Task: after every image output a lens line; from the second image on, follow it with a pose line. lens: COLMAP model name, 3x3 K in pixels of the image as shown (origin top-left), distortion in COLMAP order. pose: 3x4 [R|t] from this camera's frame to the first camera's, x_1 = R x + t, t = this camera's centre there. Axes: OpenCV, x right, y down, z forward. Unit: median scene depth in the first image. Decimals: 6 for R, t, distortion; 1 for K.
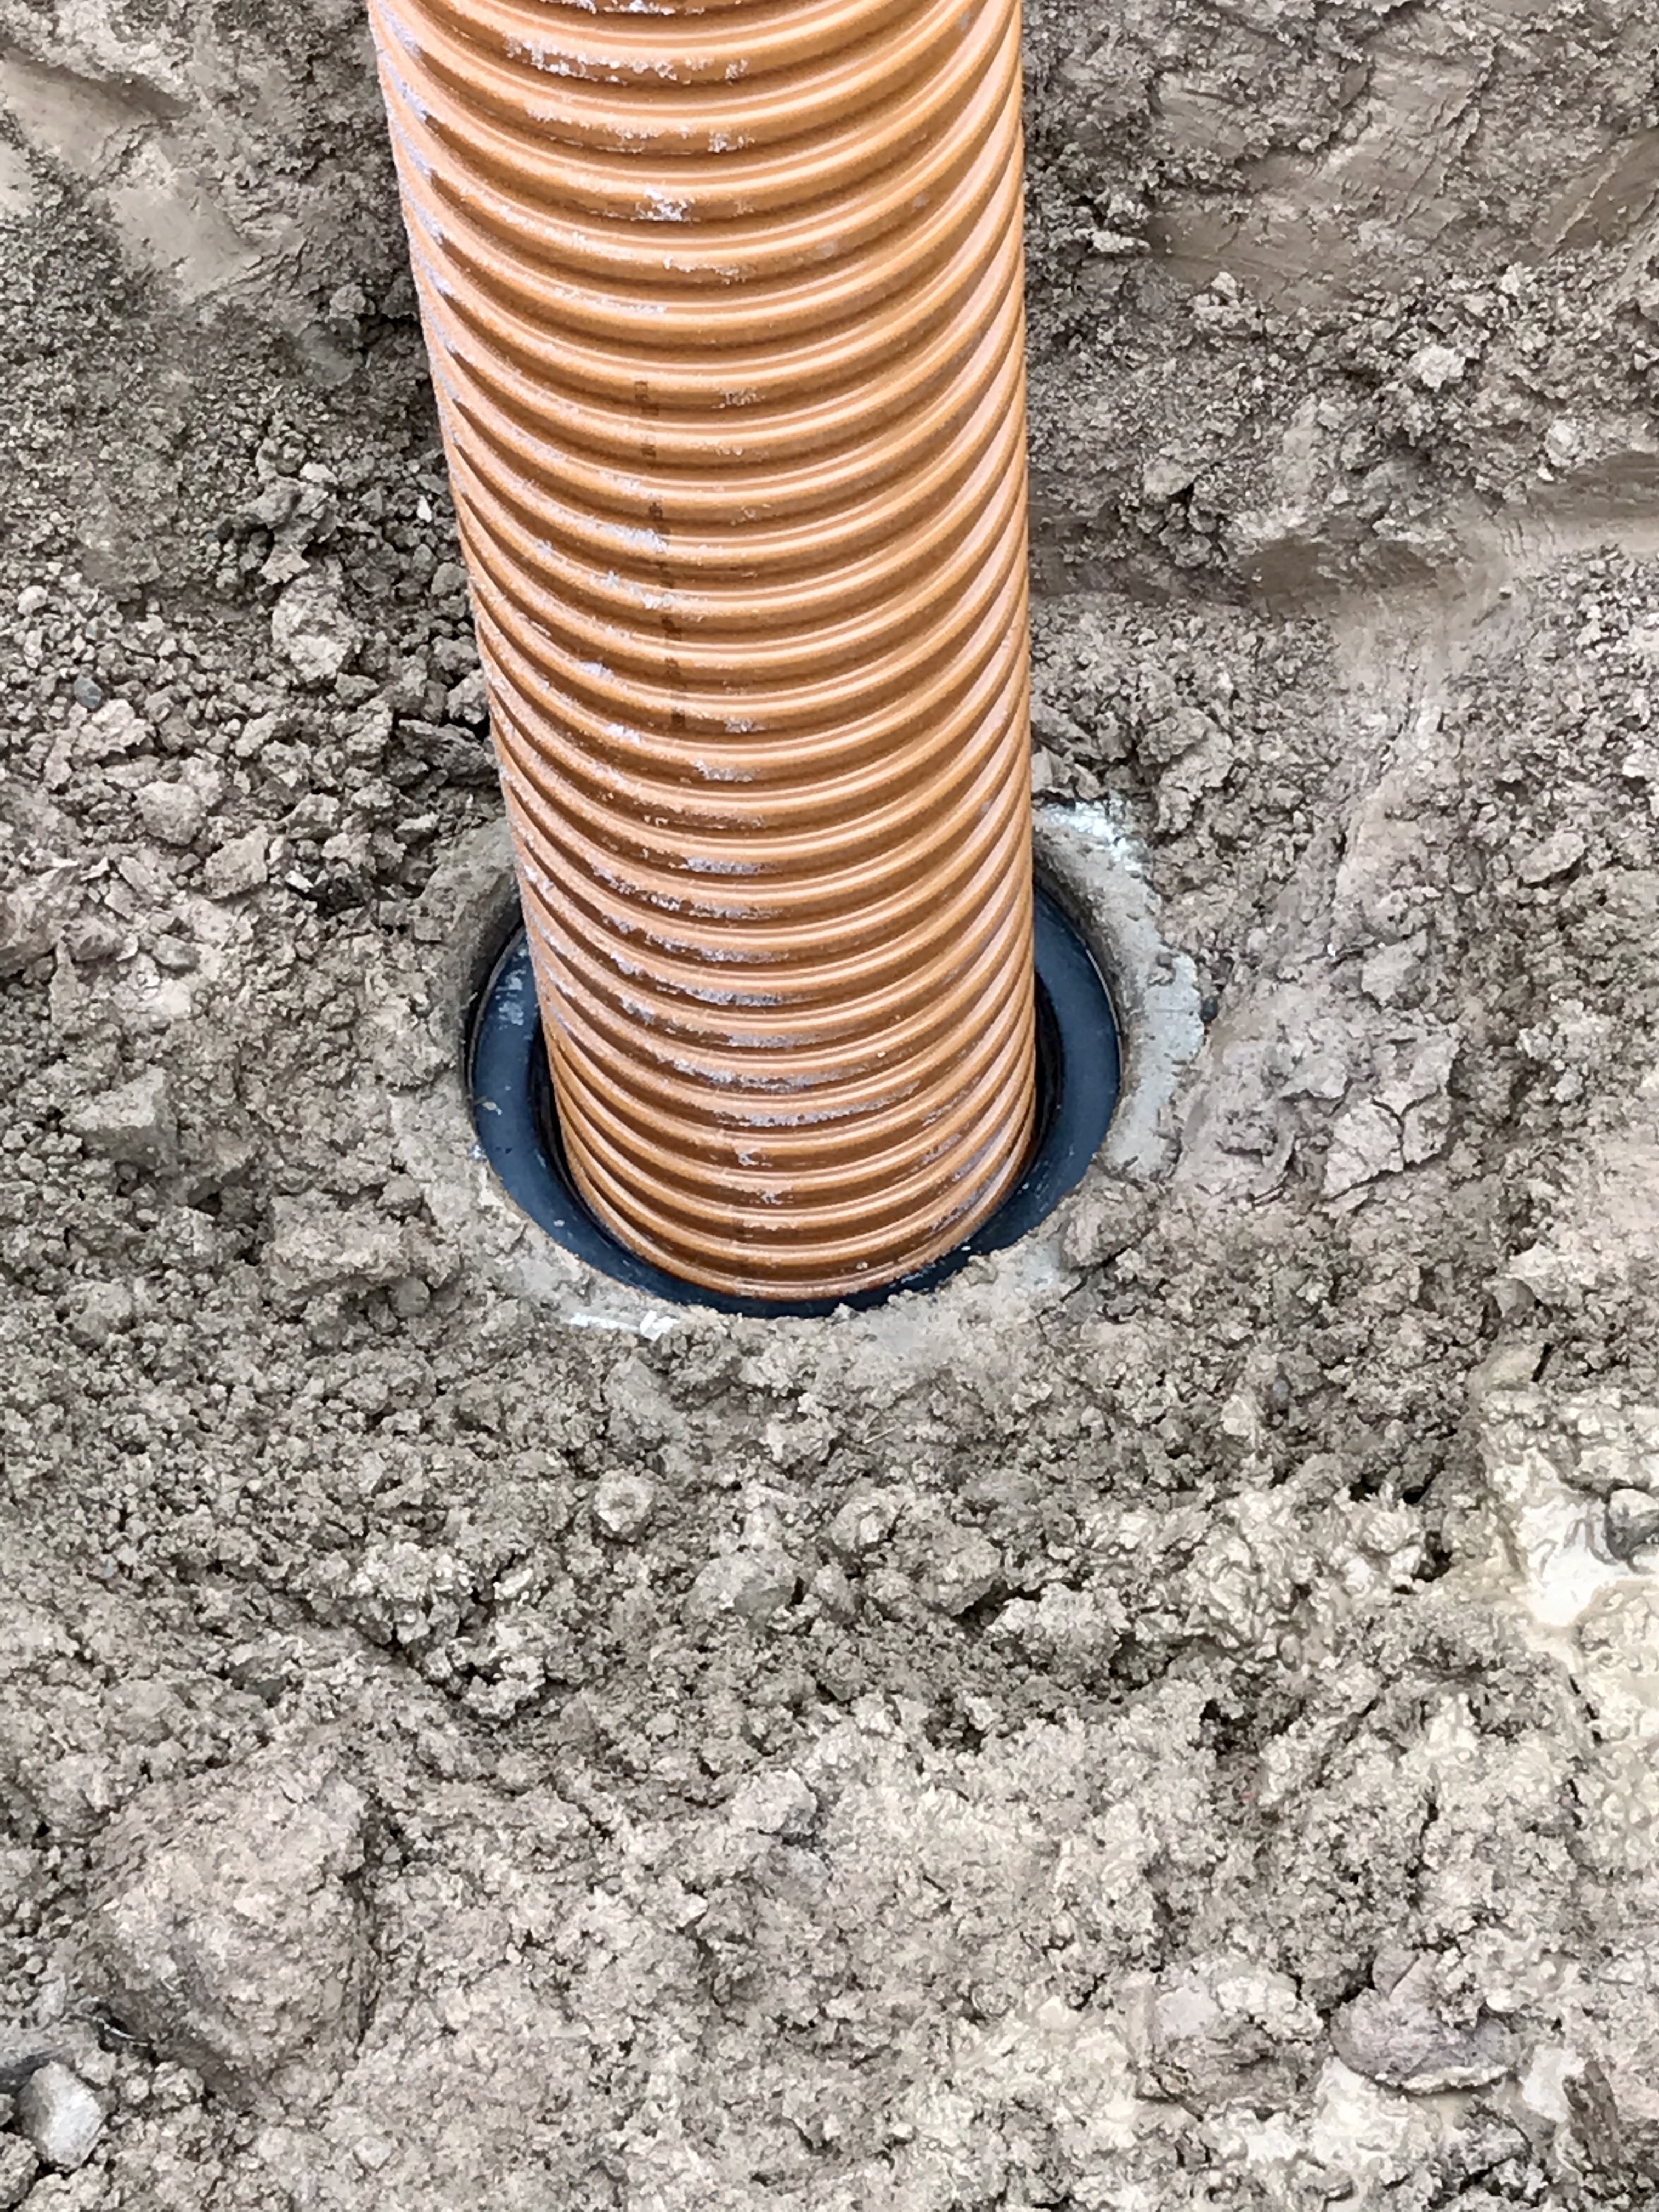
lens RADIAL K [[5178.1, 0, 829.5], [0, 5178.1, 1106.1], [0, 0, 1]] dist [0.035409, 0.000000]
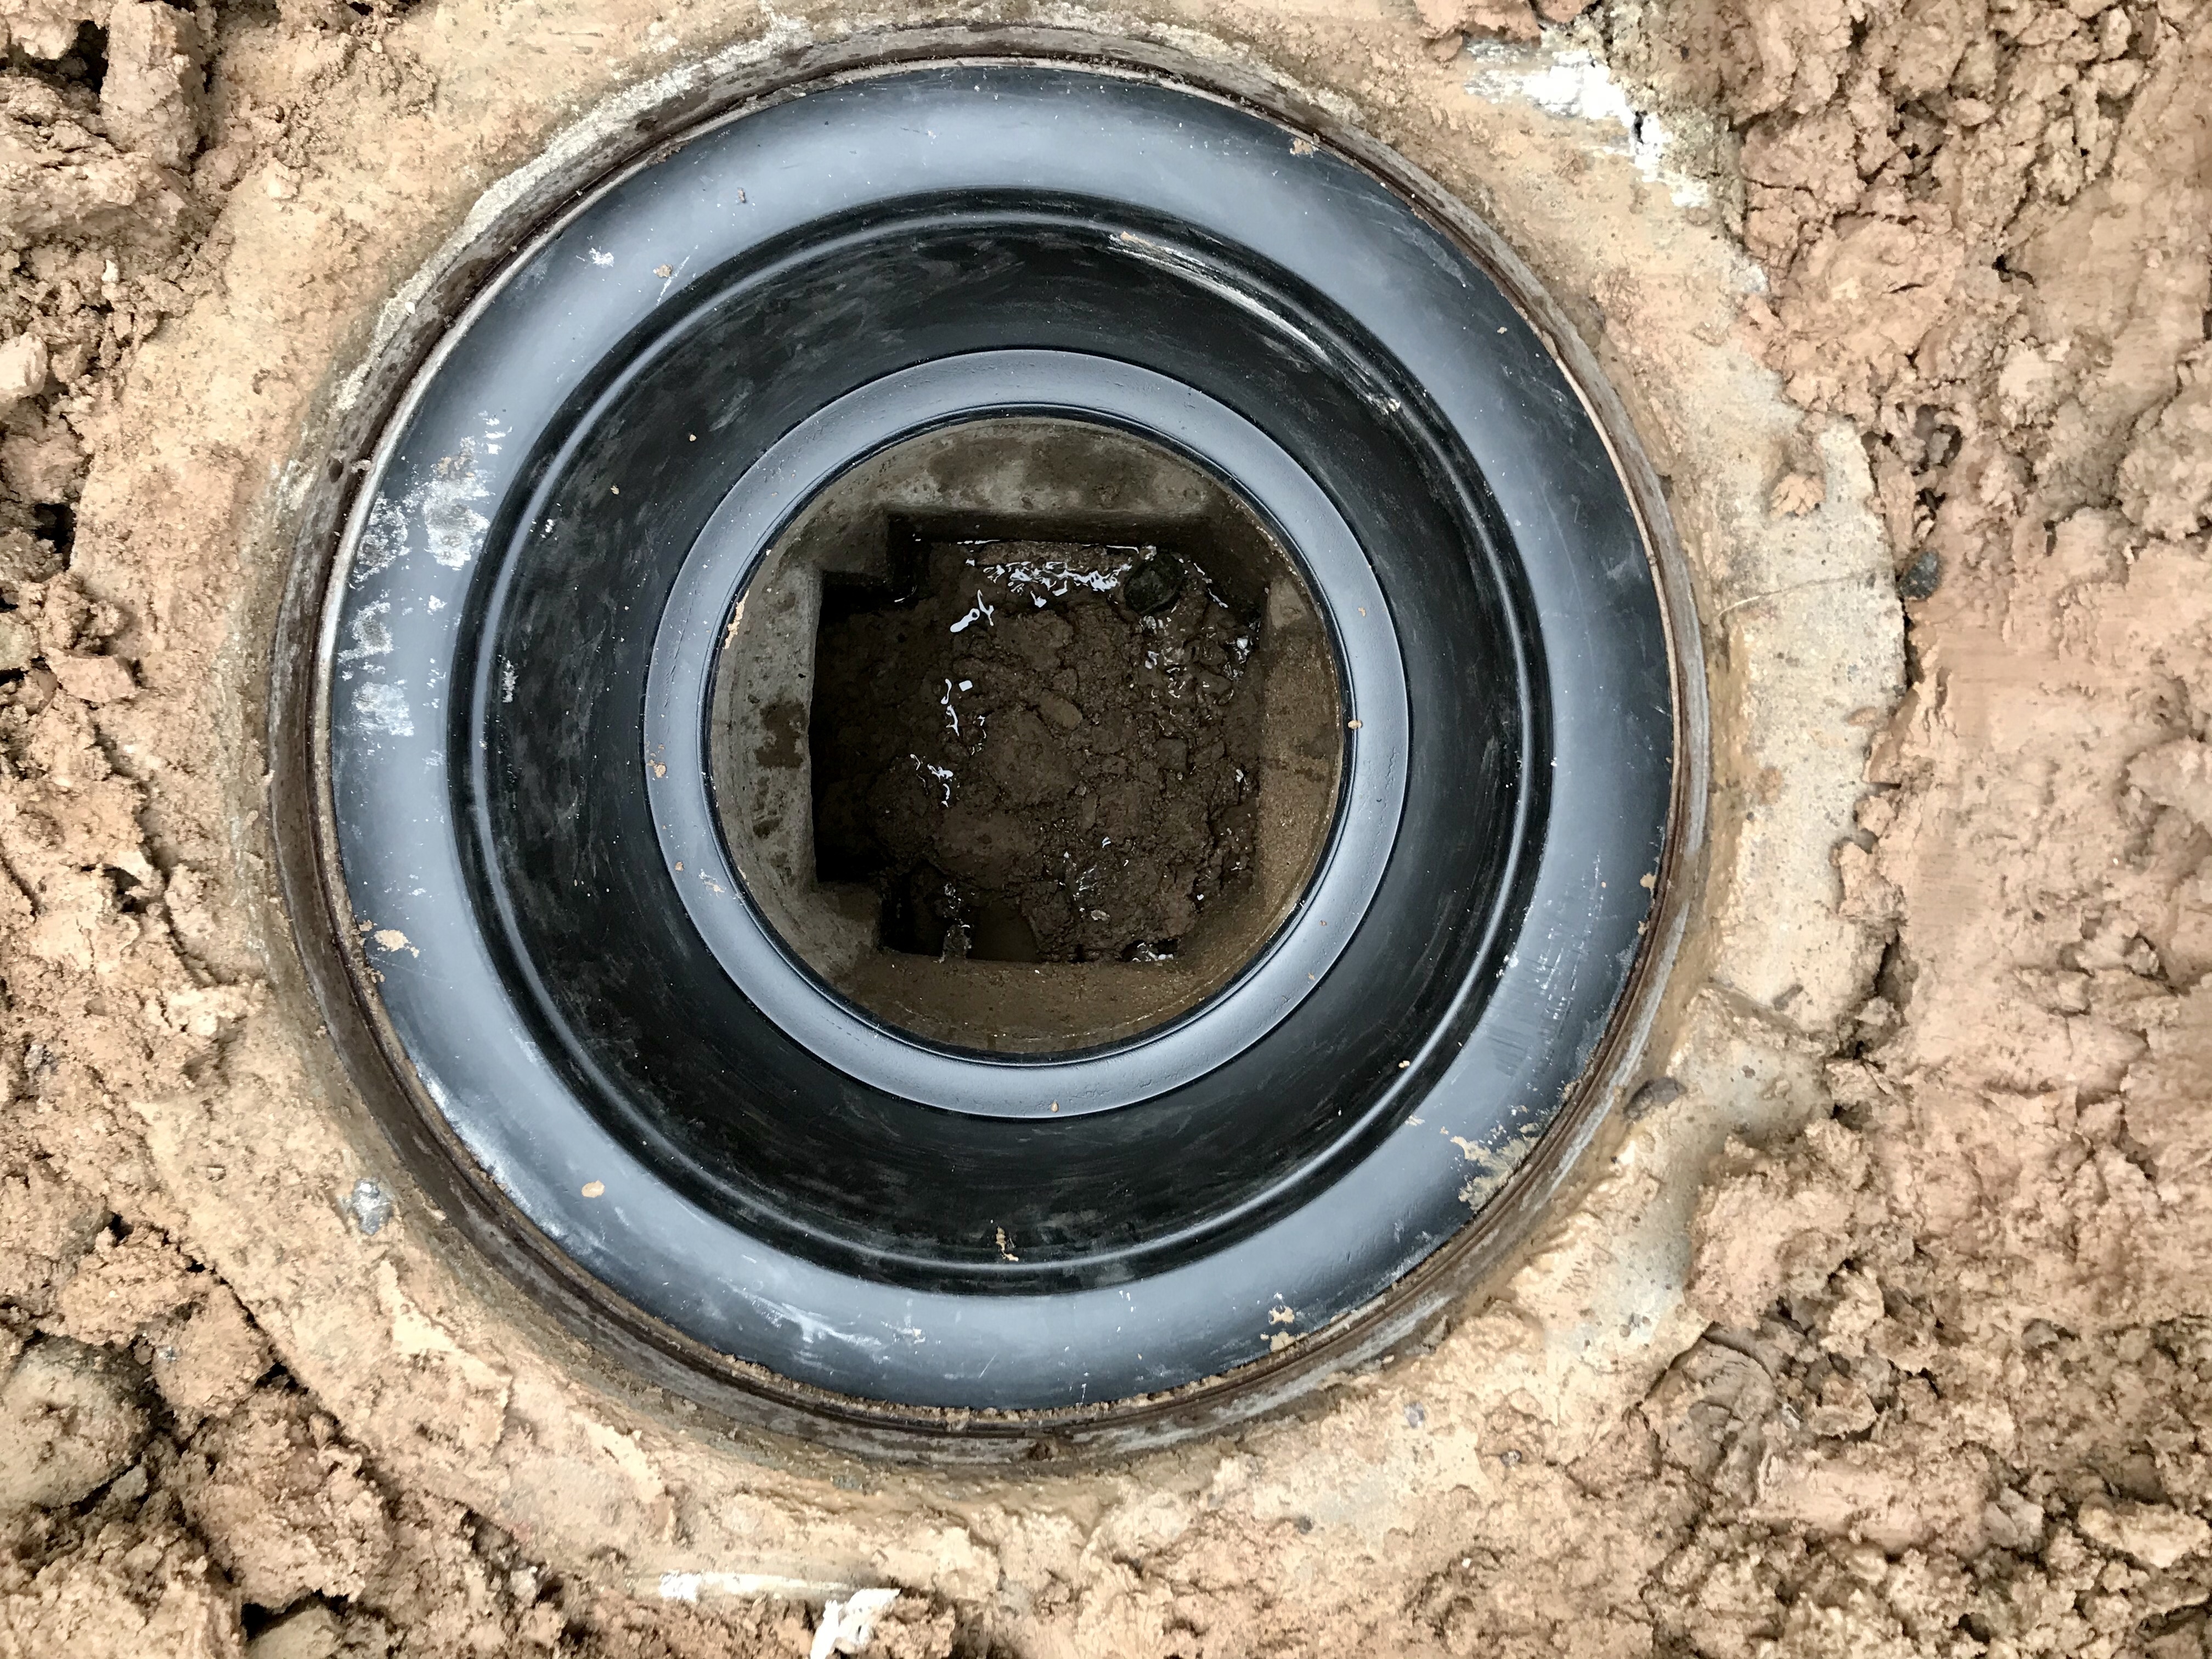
lens RADIAL K [[1824.3, 0, 1111.5], [0, 1824.3, 819.0], [0, 0, 1]] dist [0.005127, -0.010540]
pose [[0.983958, -0.178255, 0.007233, 0.001442], [0.139988, 0.796593, 0.588085, -0.101681], [-0.110591, -0.577638, 0.808767, 0.864759]]
